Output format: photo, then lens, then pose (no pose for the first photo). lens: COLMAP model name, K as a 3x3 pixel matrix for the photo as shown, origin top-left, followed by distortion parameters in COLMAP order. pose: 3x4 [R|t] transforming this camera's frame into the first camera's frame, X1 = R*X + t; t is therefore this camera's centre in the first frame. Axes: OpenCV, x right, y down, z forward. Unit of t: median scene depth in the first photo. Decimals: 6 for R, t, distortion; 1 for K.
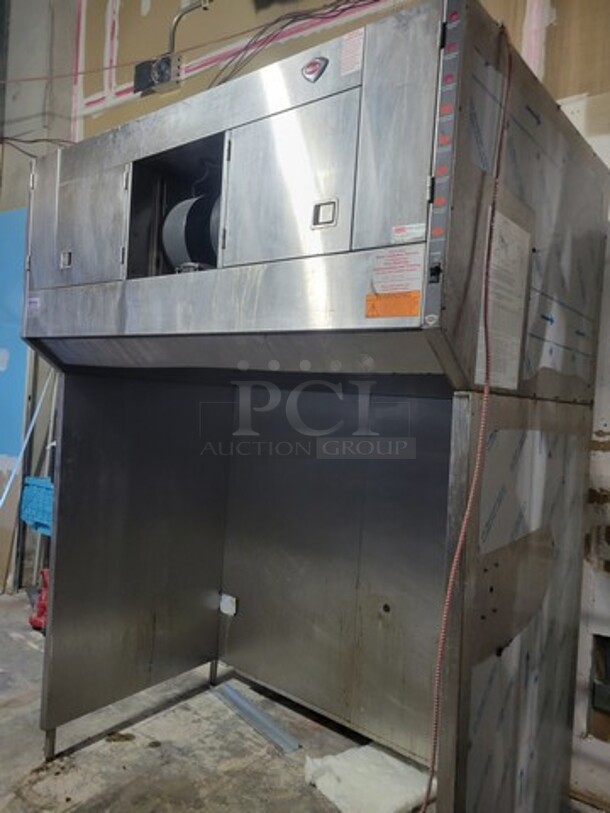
lens RADIAL K [[612.6, 0, 305.0], [0, 612.6, 406.5], [0, 0, 1]] dist [0.031339, -0.002155]
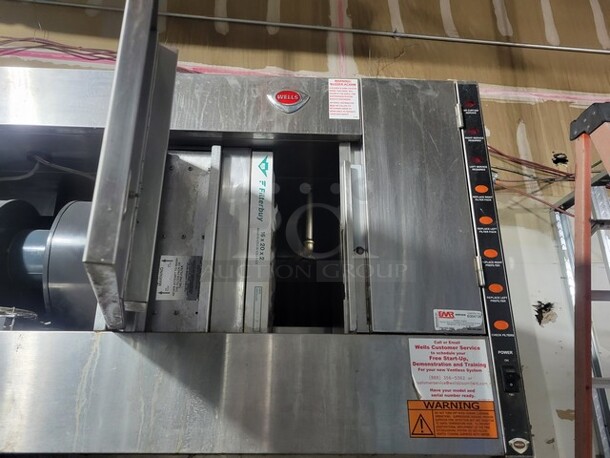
lens RADIAL K [[451.8, 0, 305.0], [0, 451.8, 229.0], [0, 0, 1]] dist [0.048035, -0.011732]
pose [[0.745065, 0.162511, 0.646891, -0.191462], [0.052890, 0.952415, -0.300182, -0.117120], [-0.664891, 0.257869, 0.701016, 0.353651]]
